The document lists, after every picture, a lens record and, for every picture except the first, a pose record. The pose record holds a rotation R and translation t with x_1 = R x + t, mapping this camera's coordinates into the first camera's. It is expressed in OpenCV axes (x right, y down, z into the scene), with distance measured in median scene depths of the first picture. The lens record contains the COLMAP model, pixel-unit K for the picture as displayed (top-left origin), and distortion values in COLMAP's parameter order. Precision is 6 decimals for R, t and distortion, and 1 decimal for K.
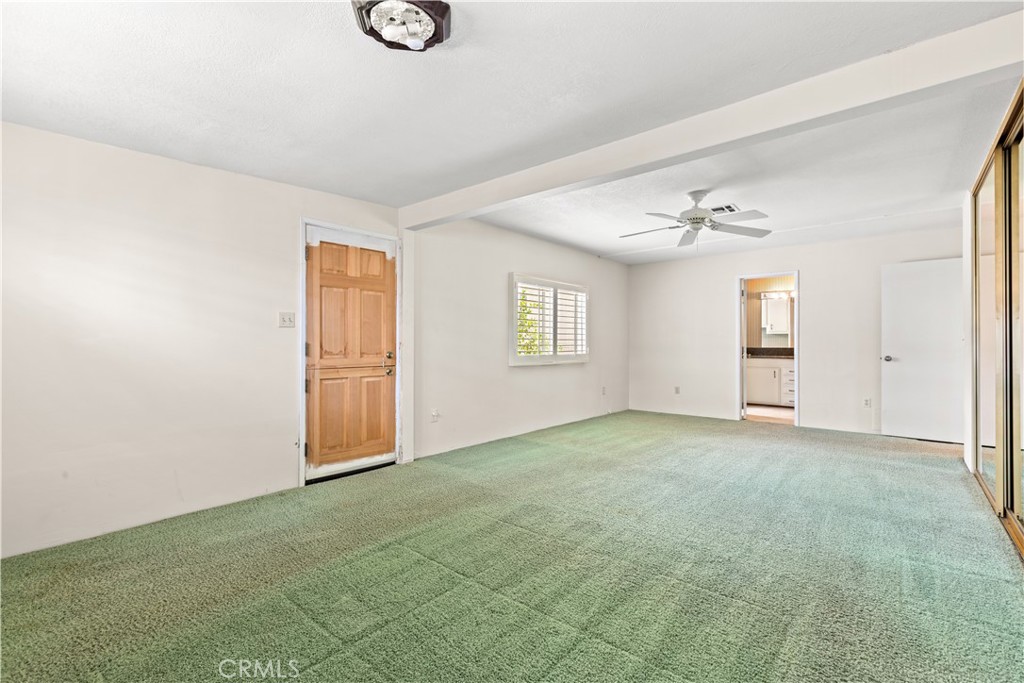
lens RADIAL K [[461.7, 0, 515.2], [0, 461.7, 338.1], [0, 0, 1]] dist [0.001079, -0.000433]
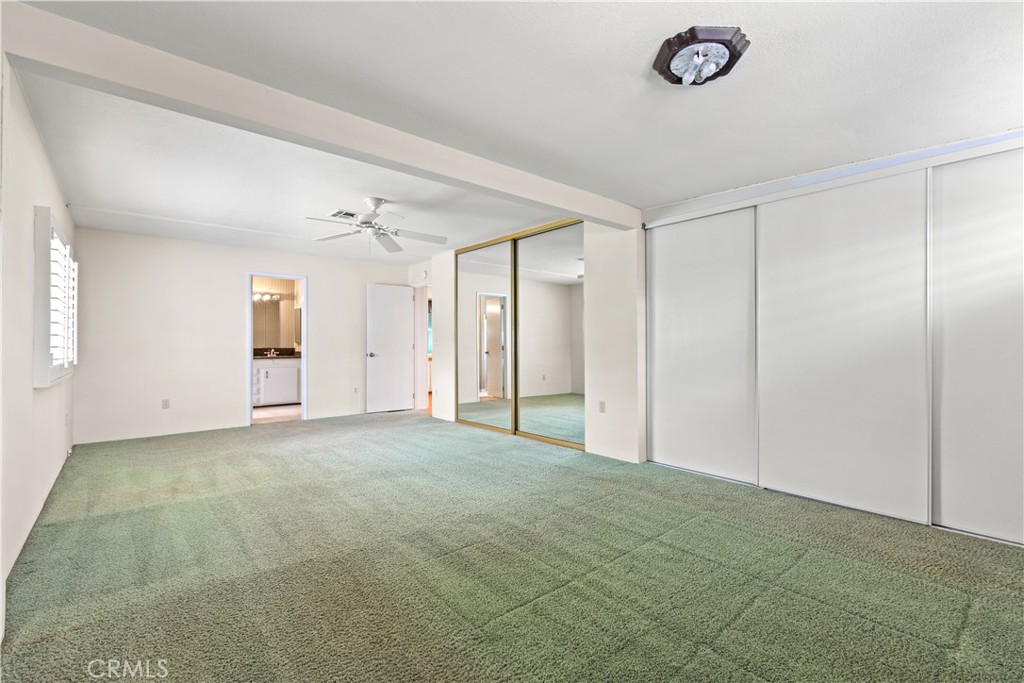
lens RADIAL K [[461.7, 0, 514.7], [0, 461.7, 345.0], [0, 0, 1]] dist [0.001079, -0.000433]
pose [[0.149868, -0.004083, 0.988698, -0.439017], [-0.007610, 0.999957, 0.005283, 0.005537], [-0.988677, -0.008316, 0.149831, 0.394570]]
